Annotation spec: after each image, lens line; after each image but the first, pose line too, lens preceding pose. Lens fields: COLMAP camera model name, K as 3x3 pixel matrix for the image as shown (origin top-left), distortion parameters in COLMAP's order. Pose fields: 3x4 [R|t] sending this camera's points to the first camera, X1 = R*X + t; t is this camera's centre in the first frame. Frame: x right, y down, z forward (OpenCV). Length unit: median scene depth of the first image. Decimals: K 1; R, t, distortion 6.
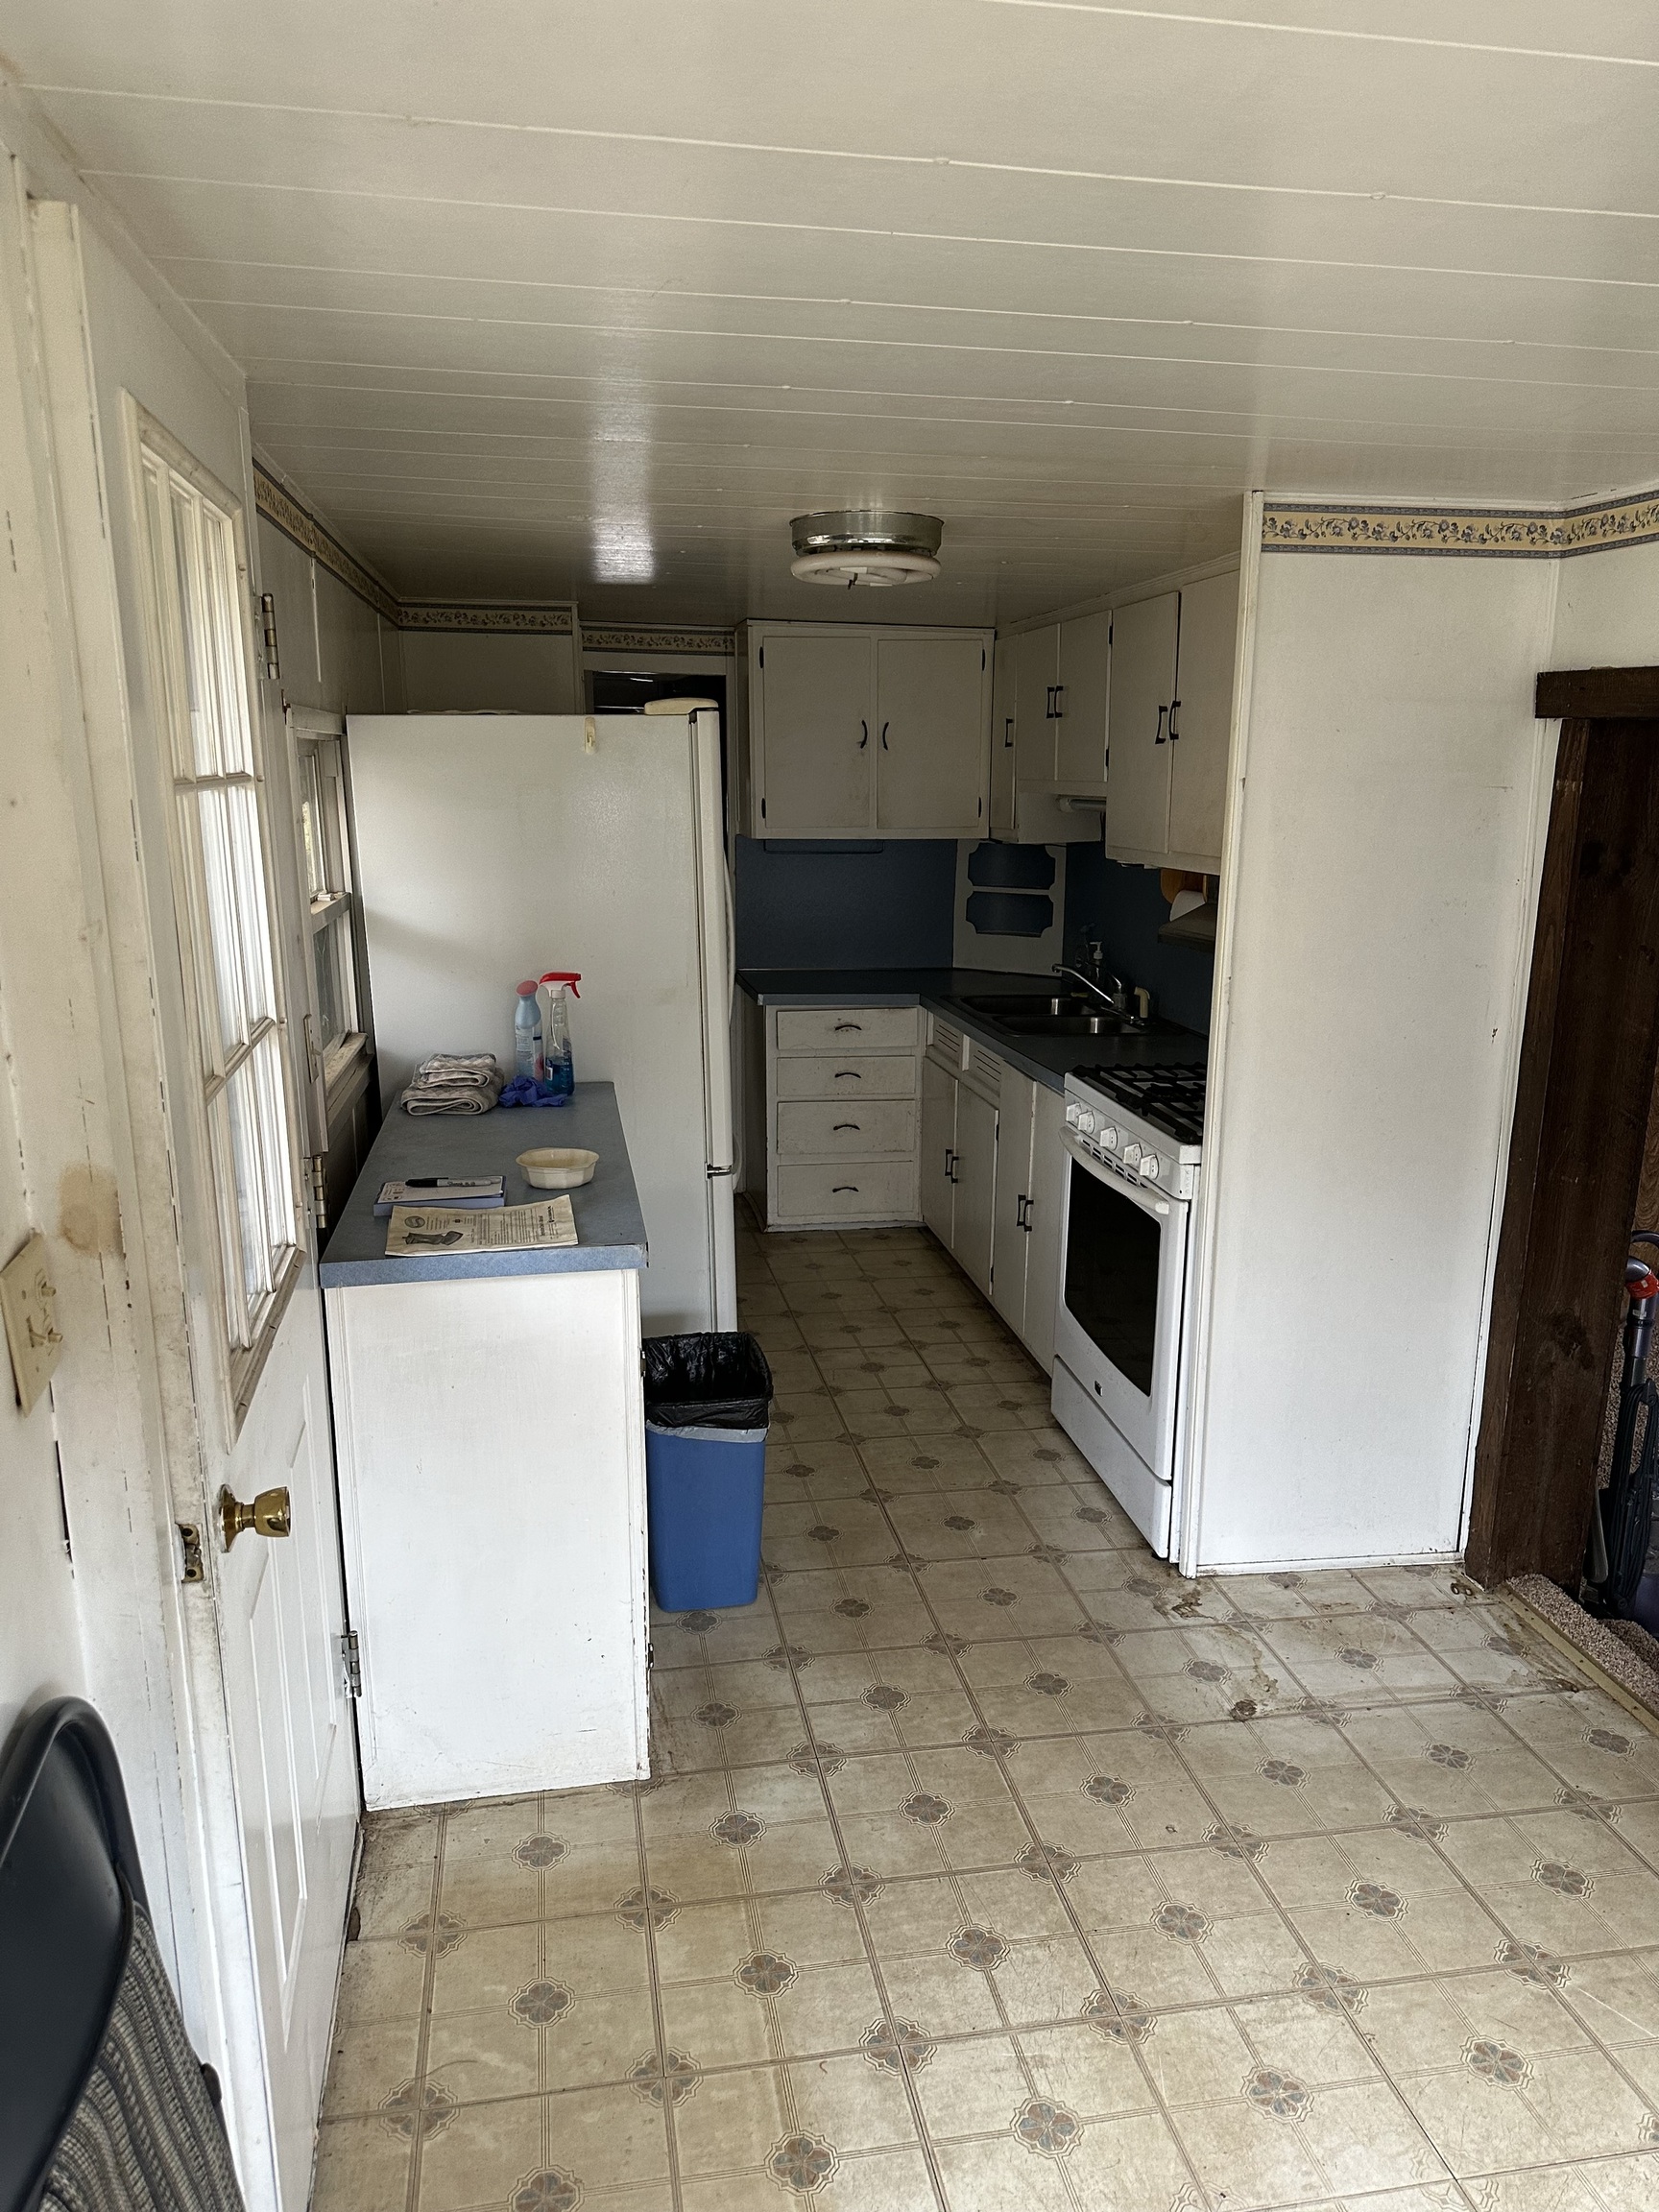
lens RADIAL K [[1551.8, 0, 821.8], [0, 1551.8, 1114.6], [0, 0, 1]] dist [0.152423, -0.195019]
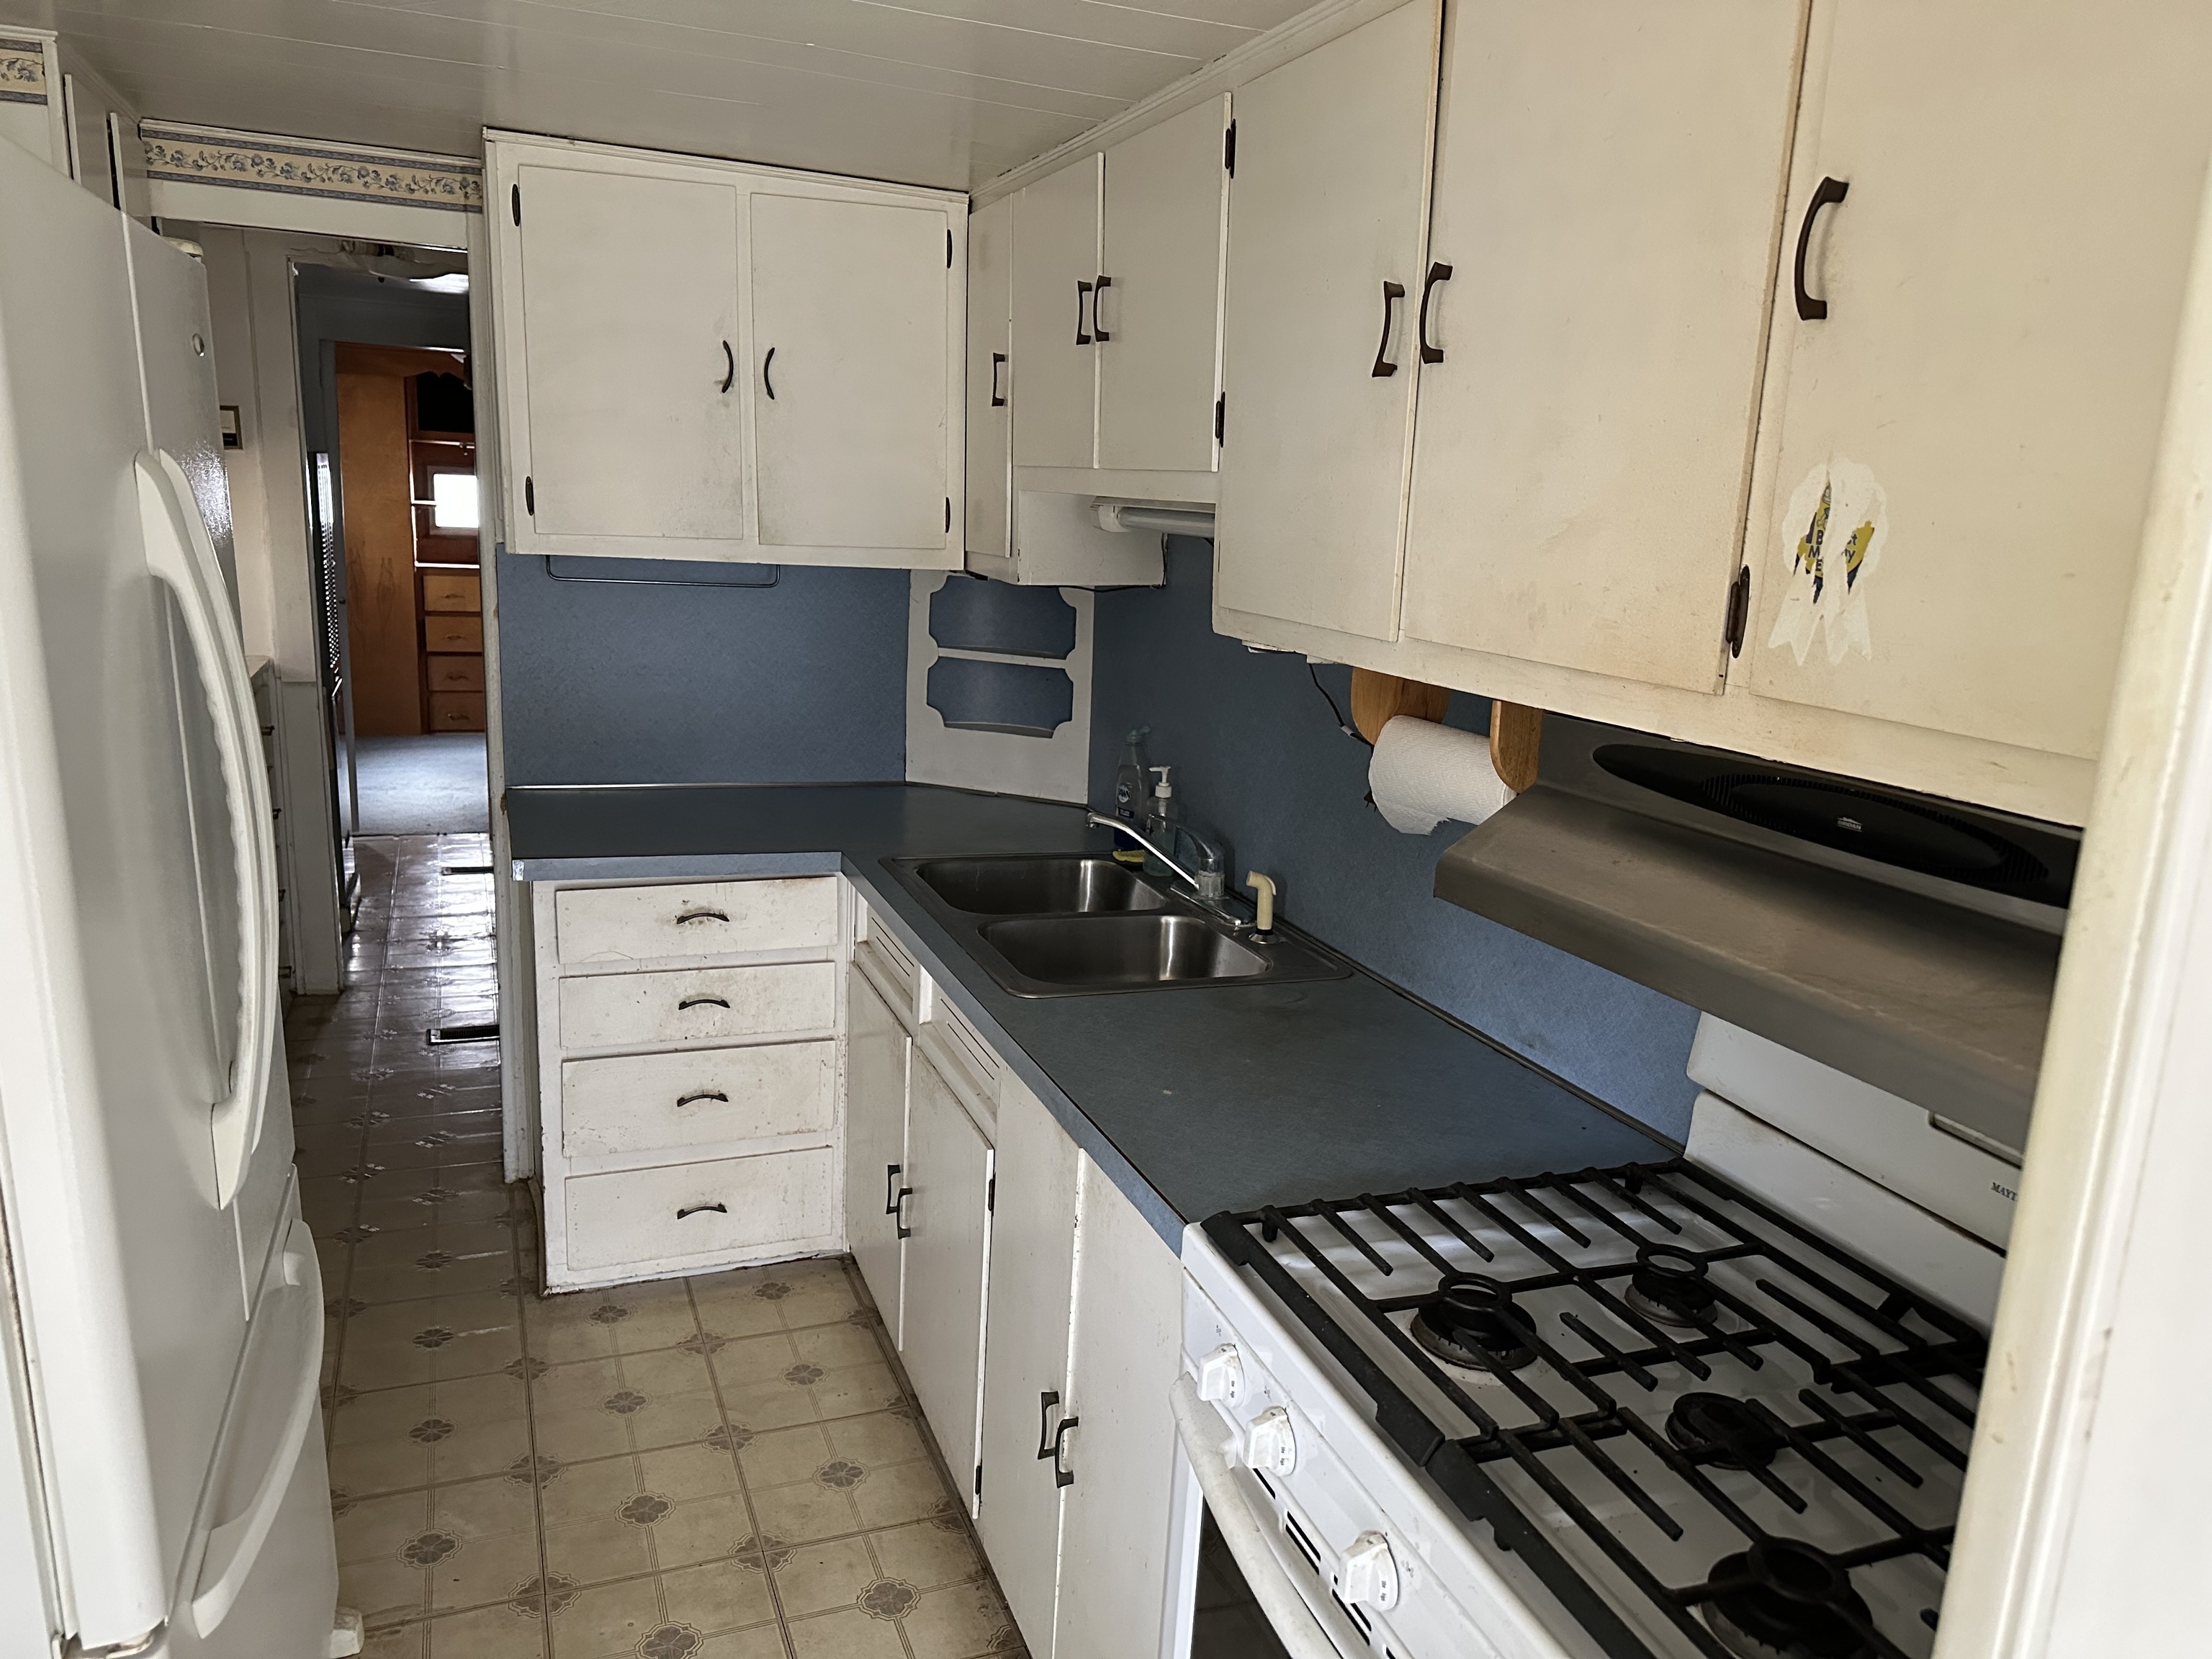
lens RADIAL K [[1544.6, 0, 1109.6], [0, 1544.6, 838.5], [0, 0, 1]] dist [0.196768, -0.405428]
pose [[0.979154, -0.005632, 0.203041, 0.044567], [0.003795, 0.999948, 0.009439, -0.087470], [-0.203083, -0.008472, 0.979125, 0.449008]]
